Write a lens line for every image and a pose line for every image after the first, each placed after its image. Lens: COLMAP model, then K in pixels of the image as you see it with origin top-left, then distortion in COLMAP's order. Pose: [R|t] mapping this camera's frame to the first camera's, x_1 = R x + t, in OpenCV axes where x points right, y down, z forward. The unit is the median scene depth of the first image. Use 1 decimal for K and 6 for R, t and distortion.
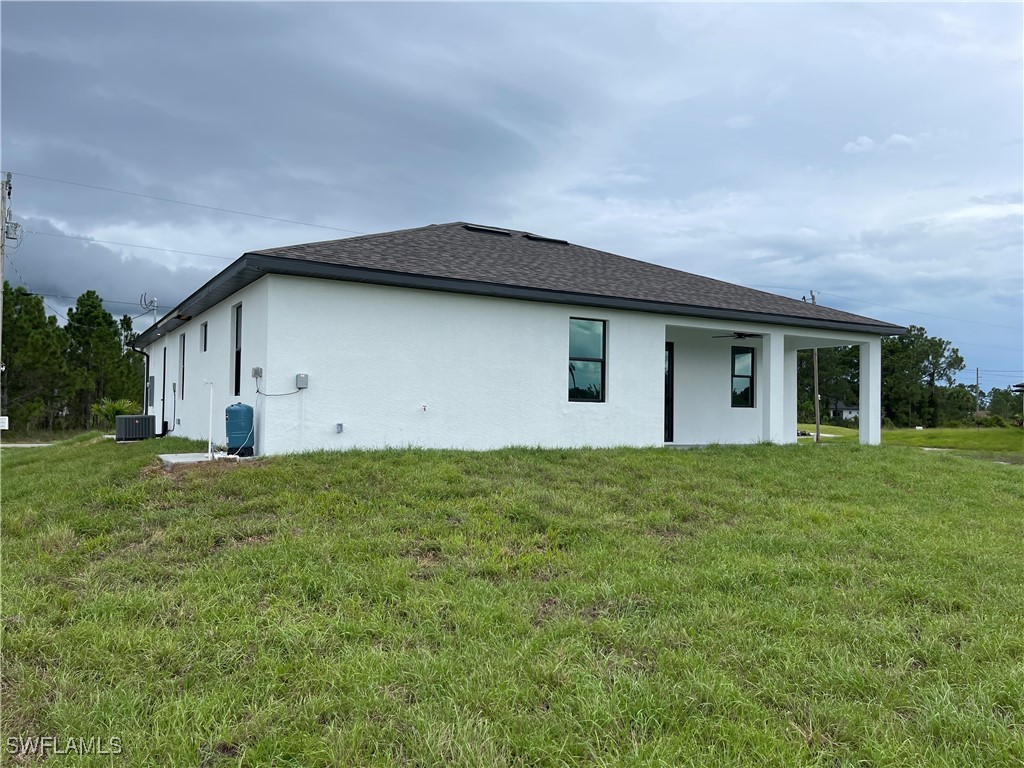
lens RADIAL K [[777.7, 0, 512.0], [0, 777.7, 384.0], [0, 0, 1]] dist [0.005878, 0.002409]
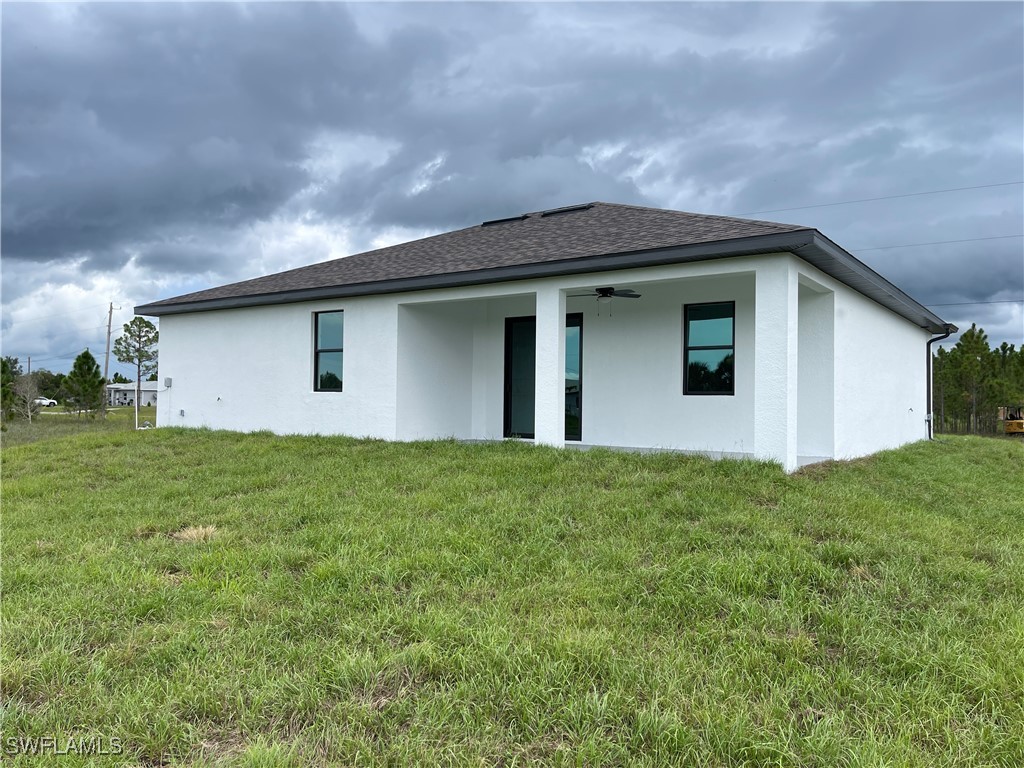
lens RADIAL K [[777.7, 0, 512.0], [0, 777.7, 384.0], [0, 0, 1]] dist [0.005878, 0.002409]
pose [[0.408847, -0.031568, -0.912057, 1.142186], [0.025952, 0.999400, -0.022957, 0.043244], [0.912234, -0.014284, 0.409421, 0.799713]]
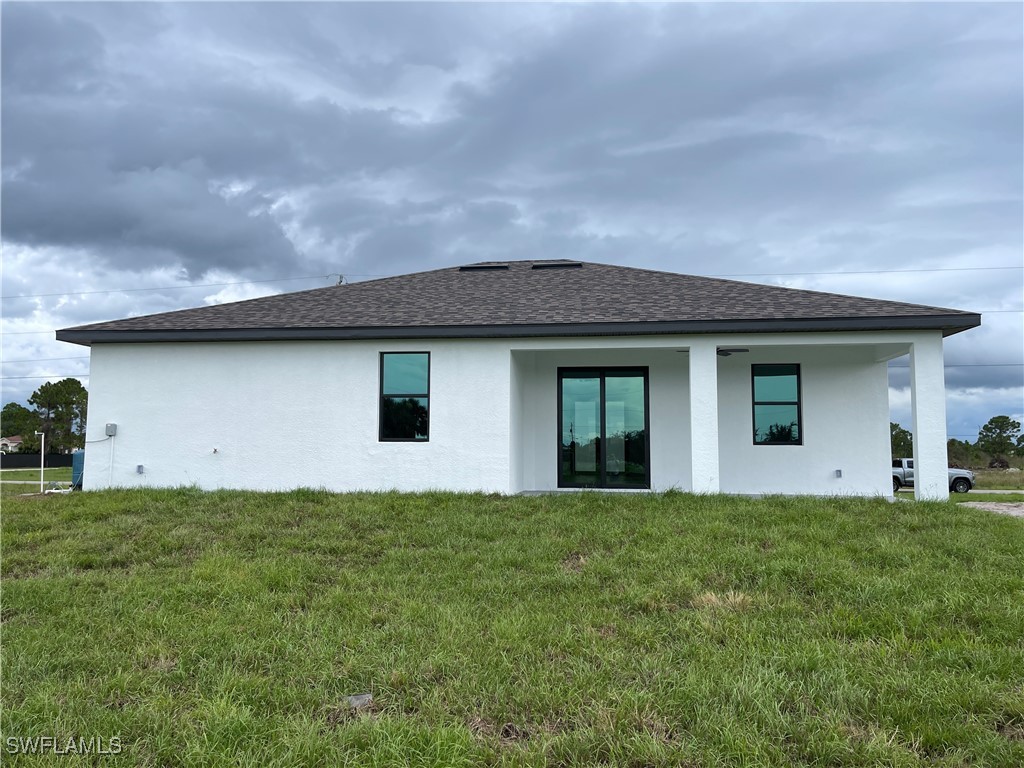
lens RADIAL K [[769.1, 0, 512.8], [0, 769.1, 407.0], [0, 0, 1]] dist [0.051428, 0.002180]
pose [[0.786239, -0.047193, -0.616118, 0.765404], [0.028863, 0.998796, -0.039672, 0.021784], [0.617248, 0.013409, 0.786654, 0.356641]]
